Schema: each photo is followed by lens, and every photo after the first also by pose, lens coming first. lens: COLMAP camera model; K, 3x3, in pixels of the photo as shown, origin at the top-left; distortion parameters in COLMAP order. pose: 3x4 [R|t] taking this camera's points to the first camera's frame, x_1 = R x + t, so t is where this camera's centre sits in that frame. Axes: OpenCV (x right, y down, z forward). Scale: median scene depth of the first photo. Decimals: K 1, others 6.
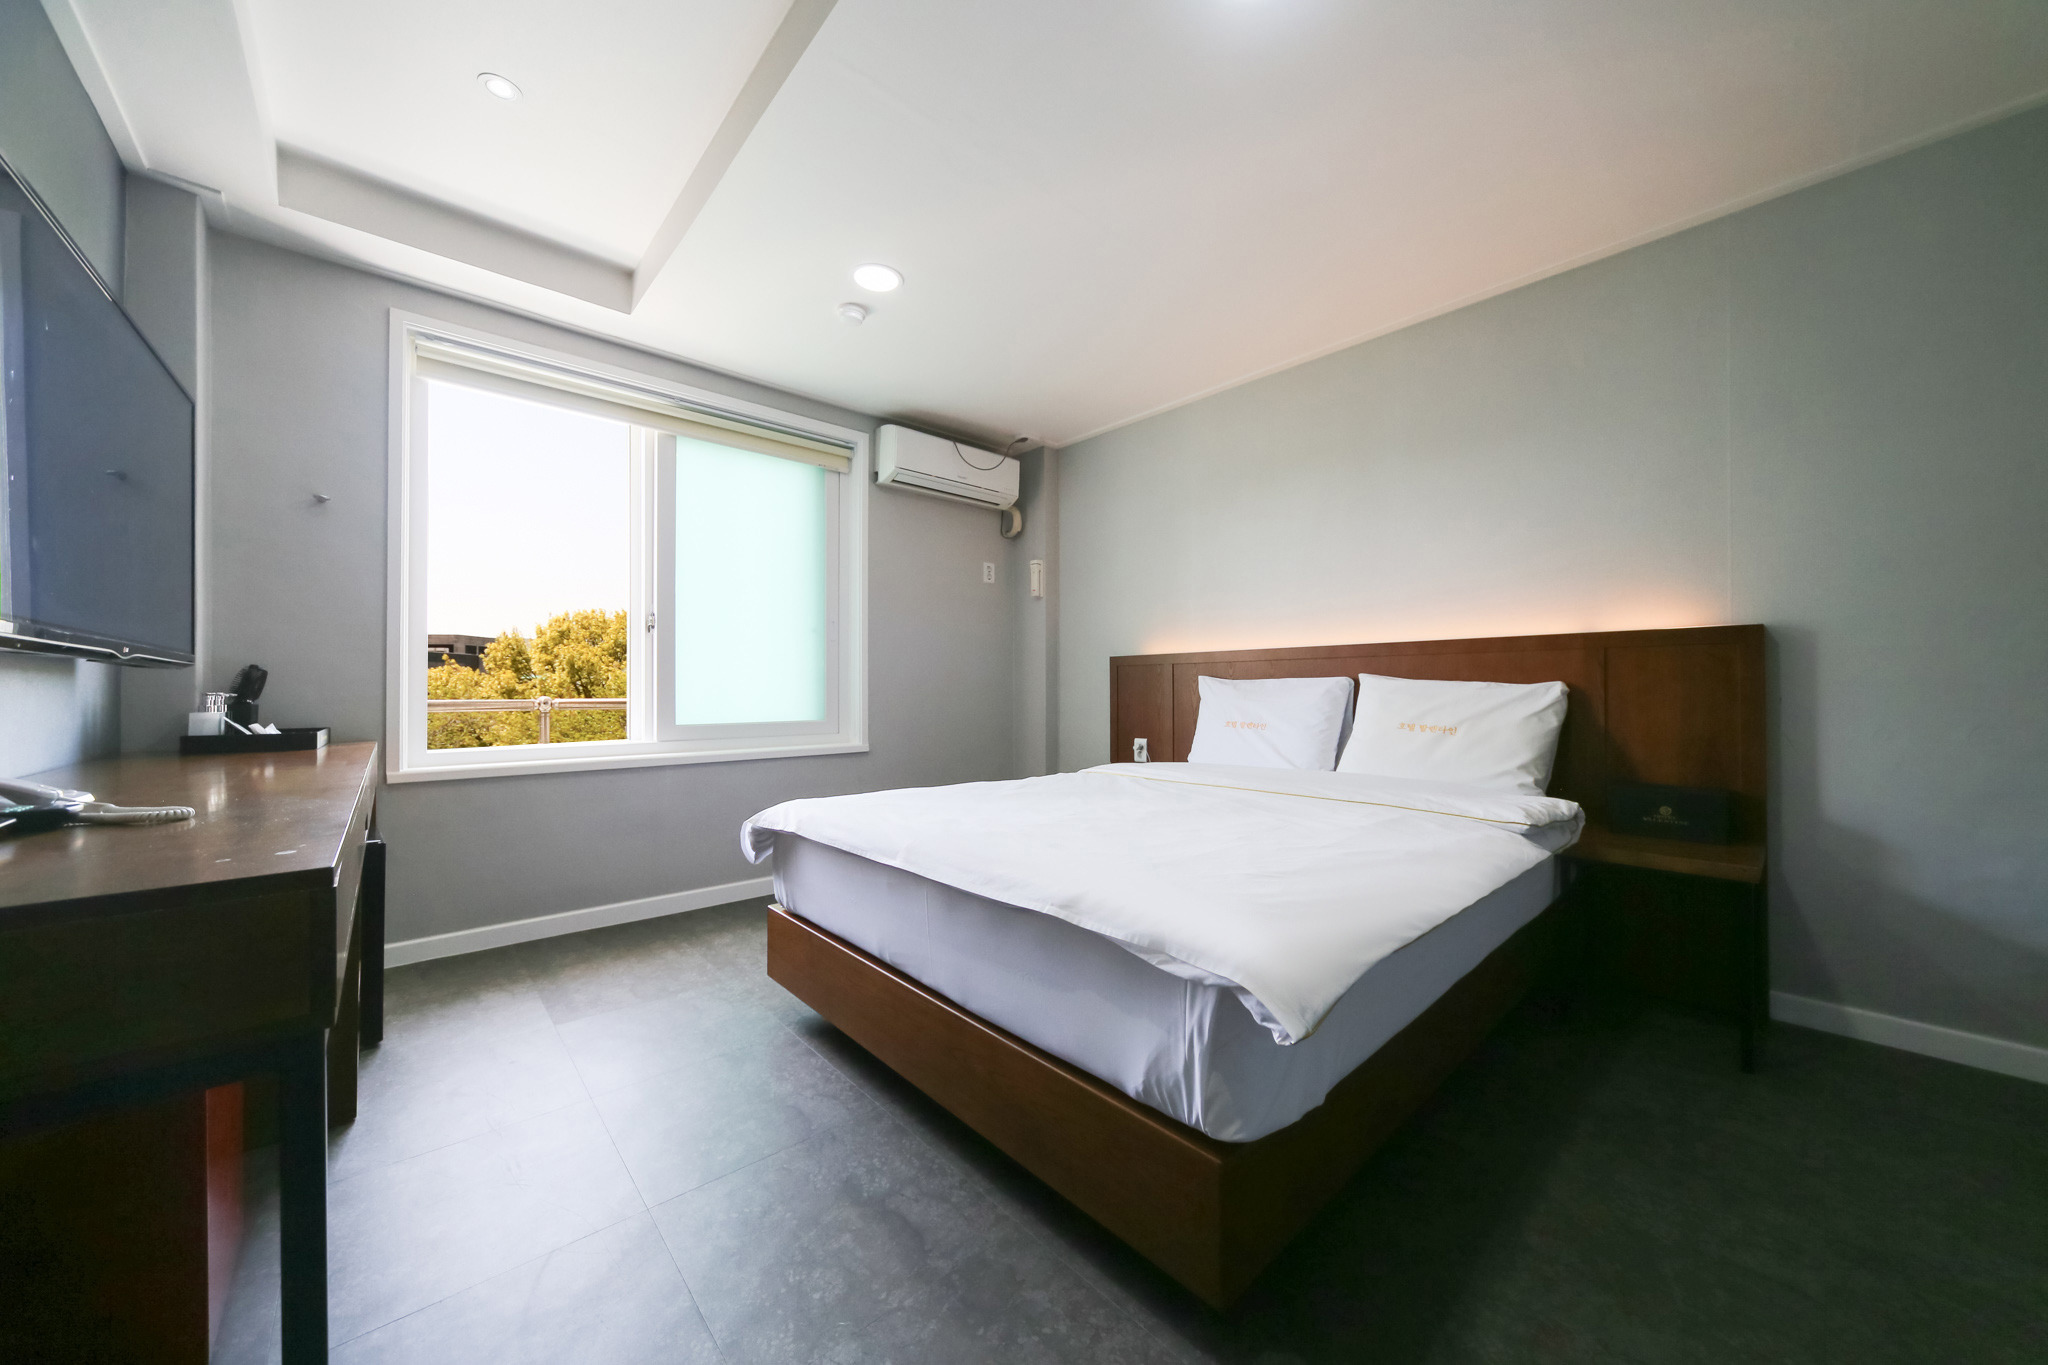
lens RADIAL K [[724.7, 0, 1029.7], [0, 724.7, 687.3], [0, 0, 1]] dist [-0.000437, 0.000141]
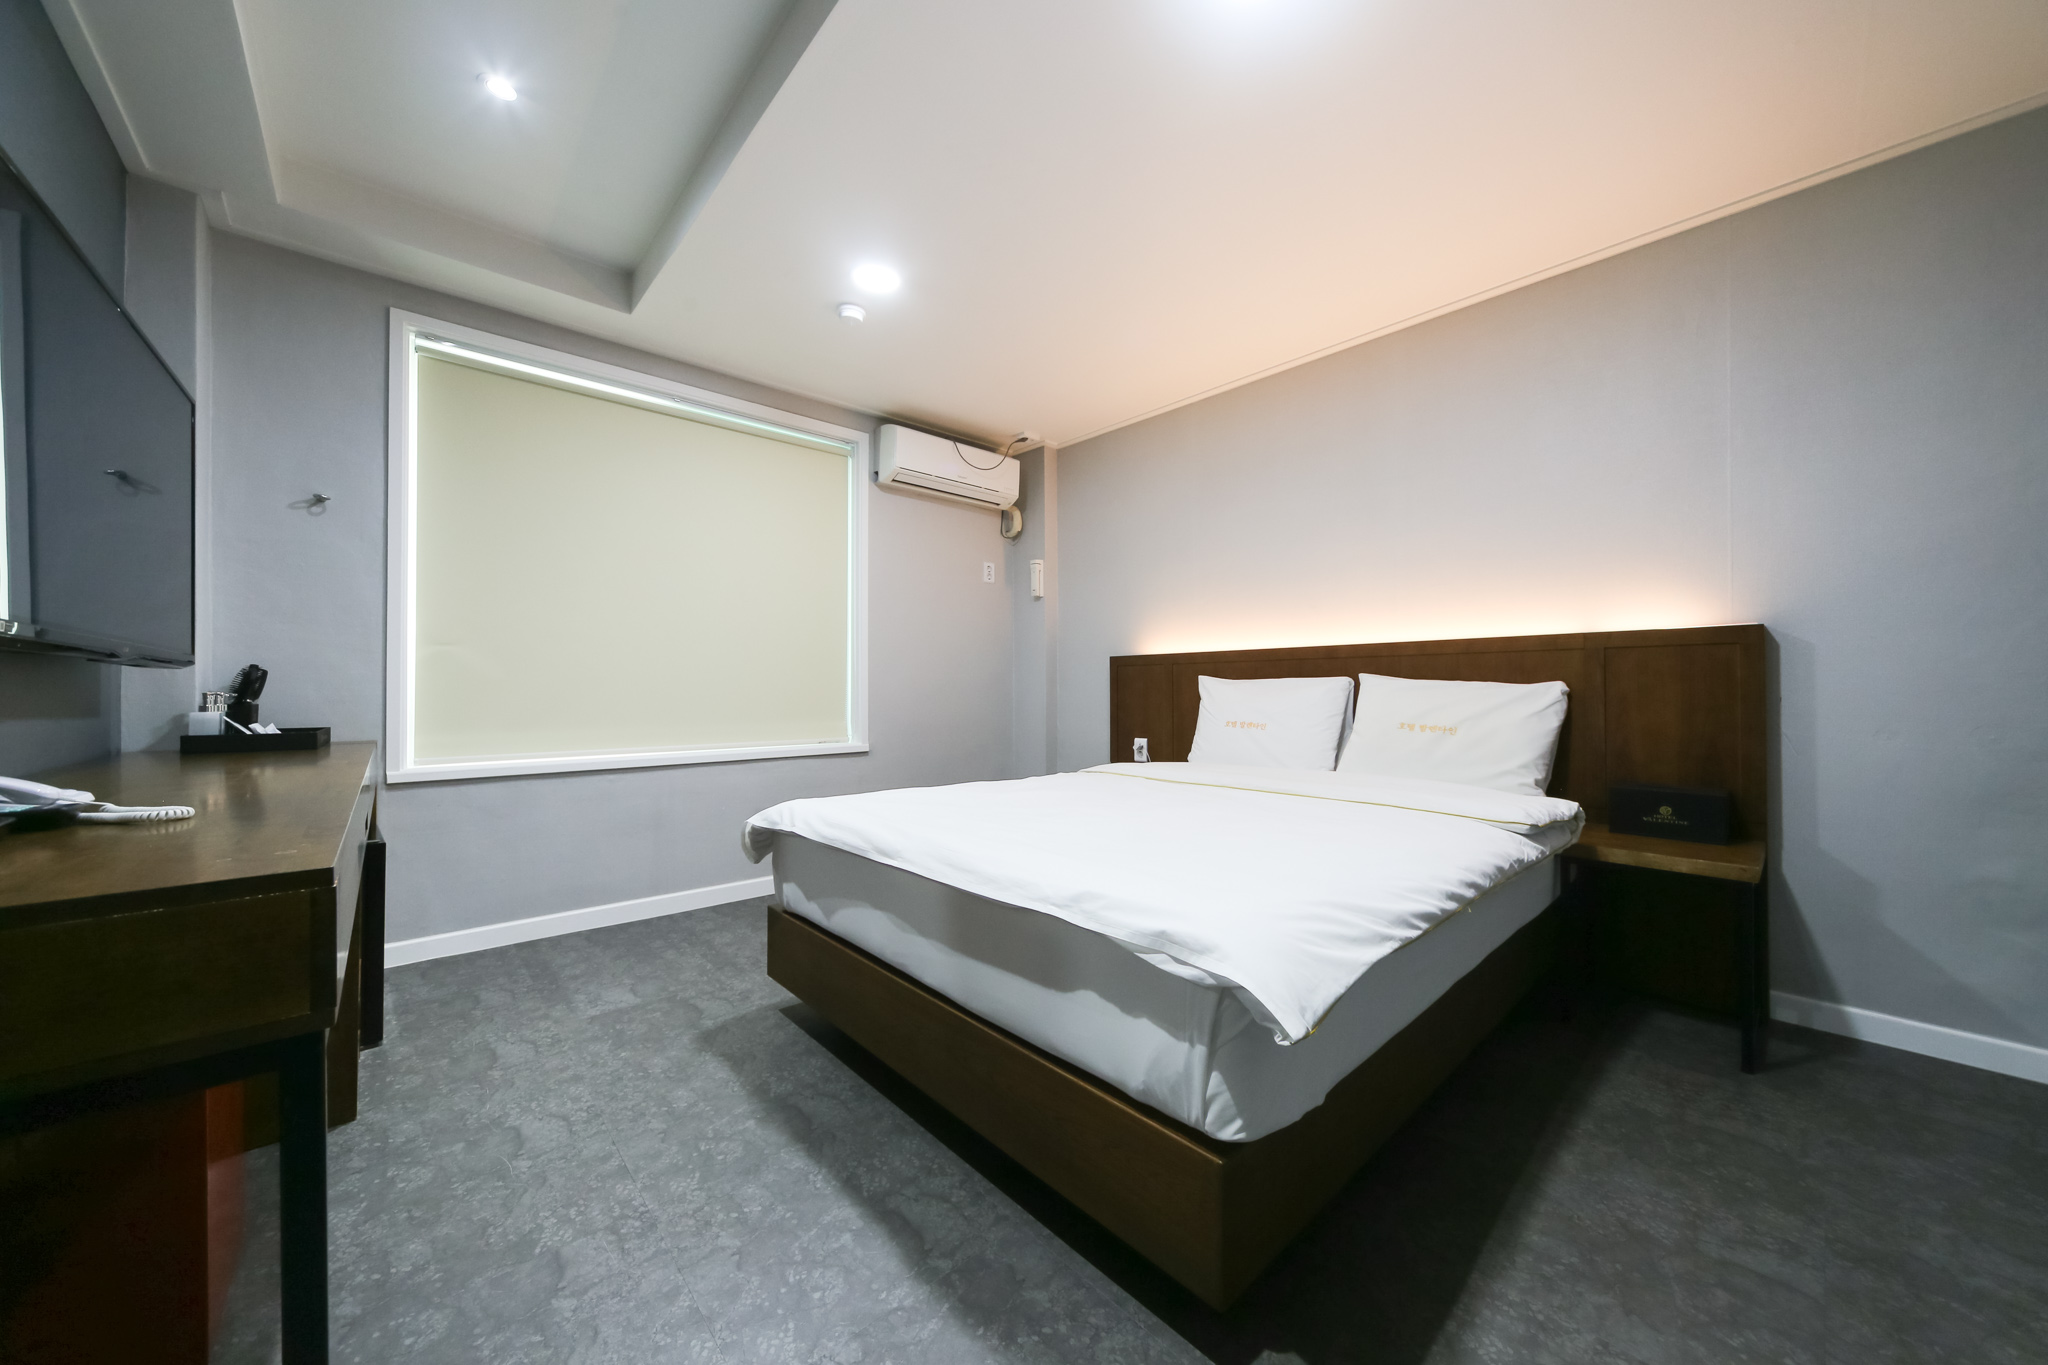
lens RADIAL K [[710.3, 0, 1016.5], [0, 710.3, 687.5], [0, 0, 1]] dist [-0.000227, 0.000169]
pose [[1.000000, -0.000103, -0.000154, -0.018142], [0.000103, 1.000000, 0.000516, -0.000133], [0.000154, -0.000516, 1.000000, 0.020140]]
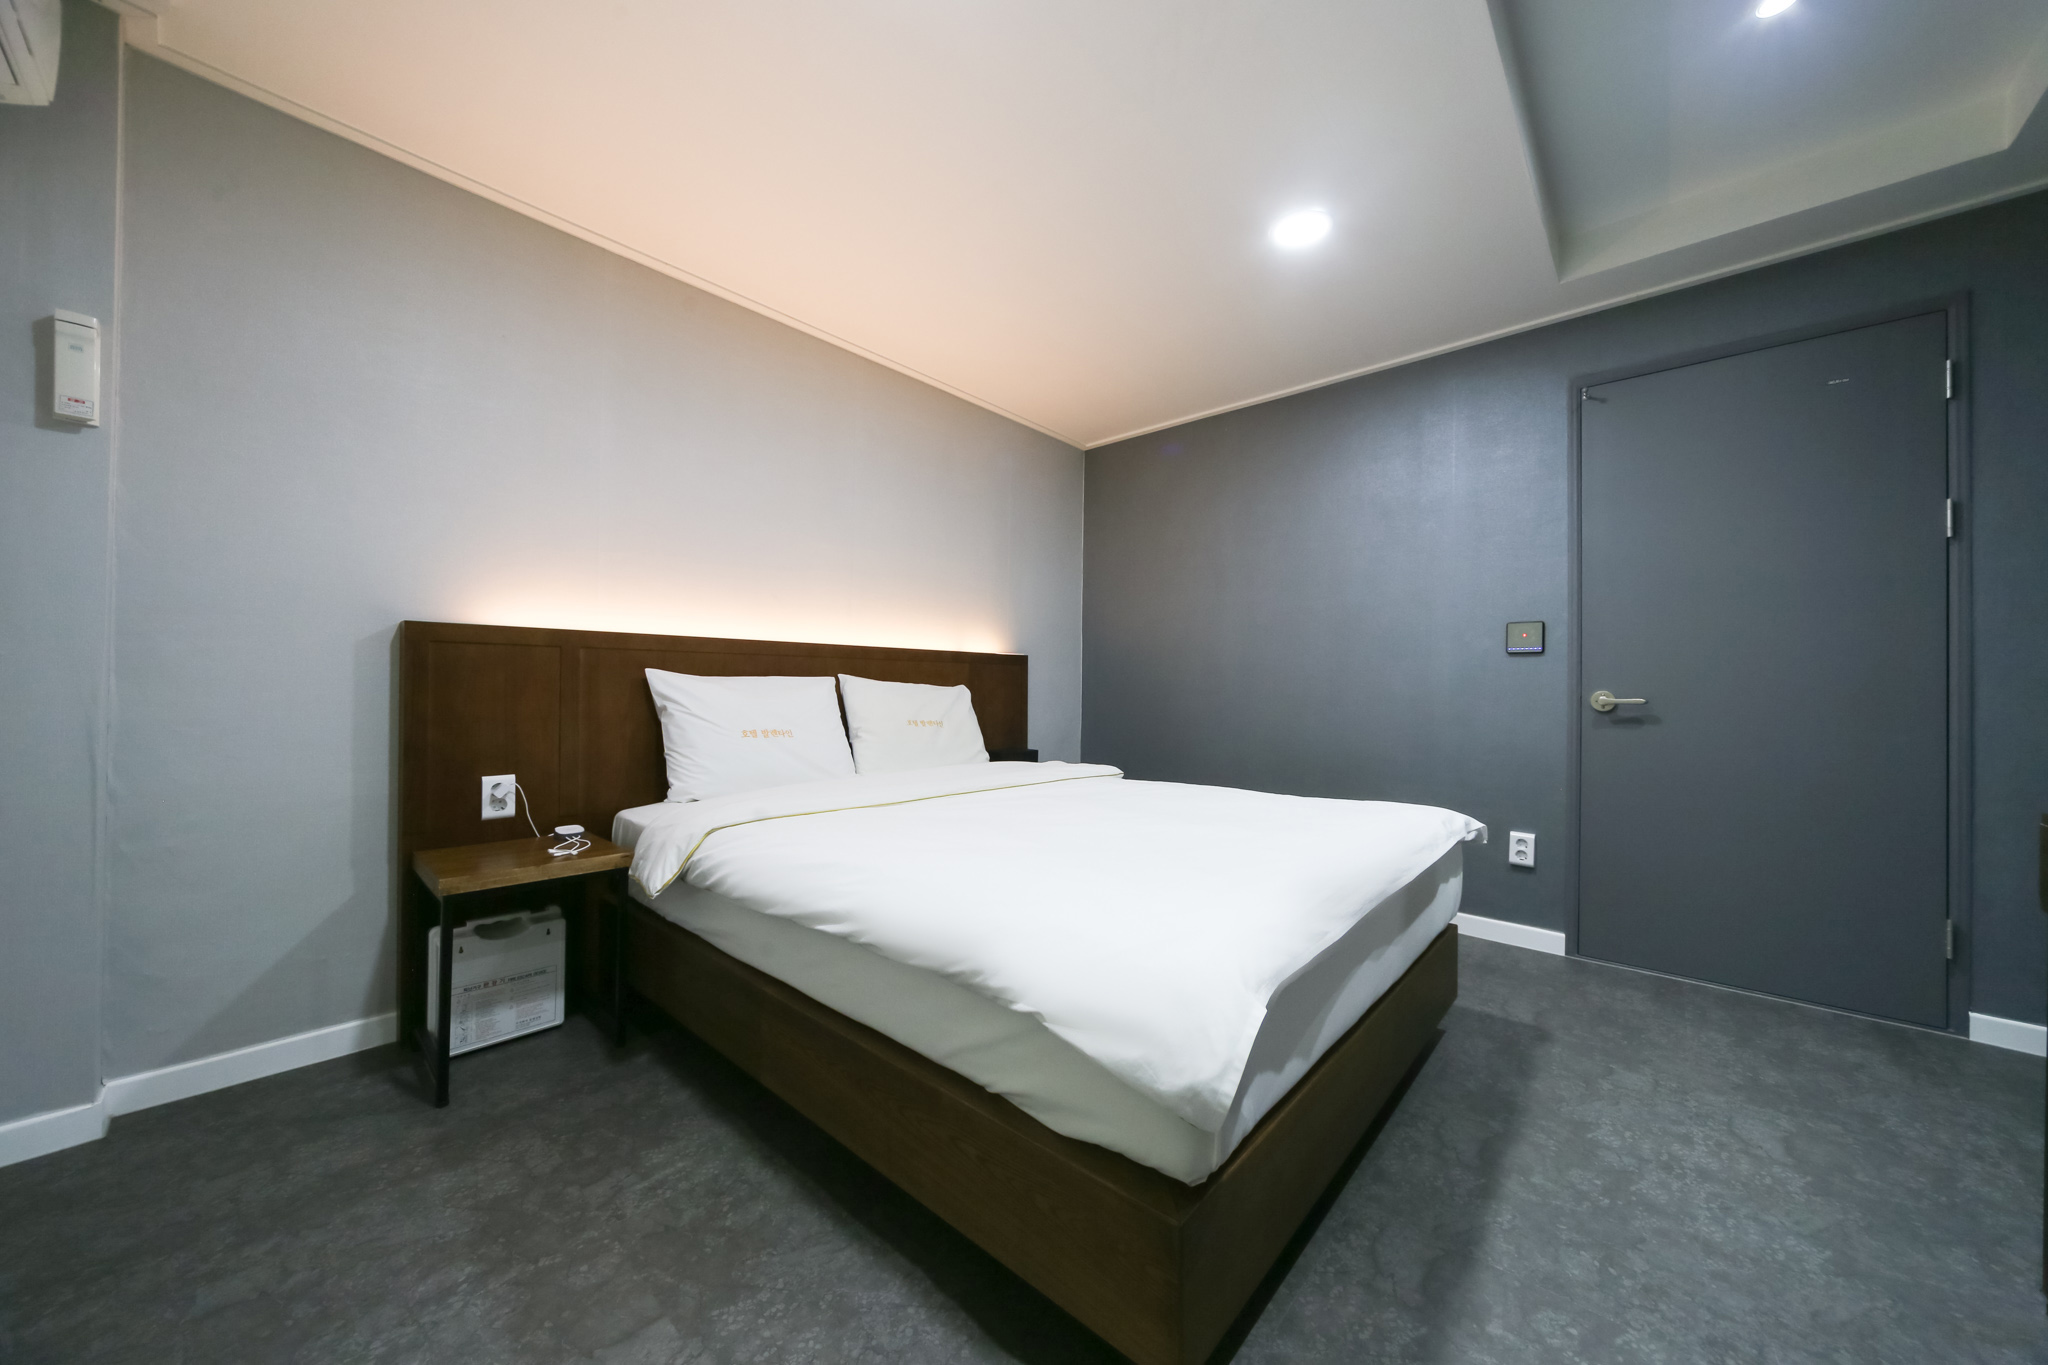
lens RADIAL K [[710.3, 0, 1016.5], [0, 710.3, 687.5], [0, 0, 1]] dist [-0.000227, 0.000169]
pose [[-0.107457, -0.004334, 0.994200, -0.648641], [-0.018356, 0.999829, 0.002375, -0.008552], [-0.994040, -0.017994, -0.107518, 0.982321]]
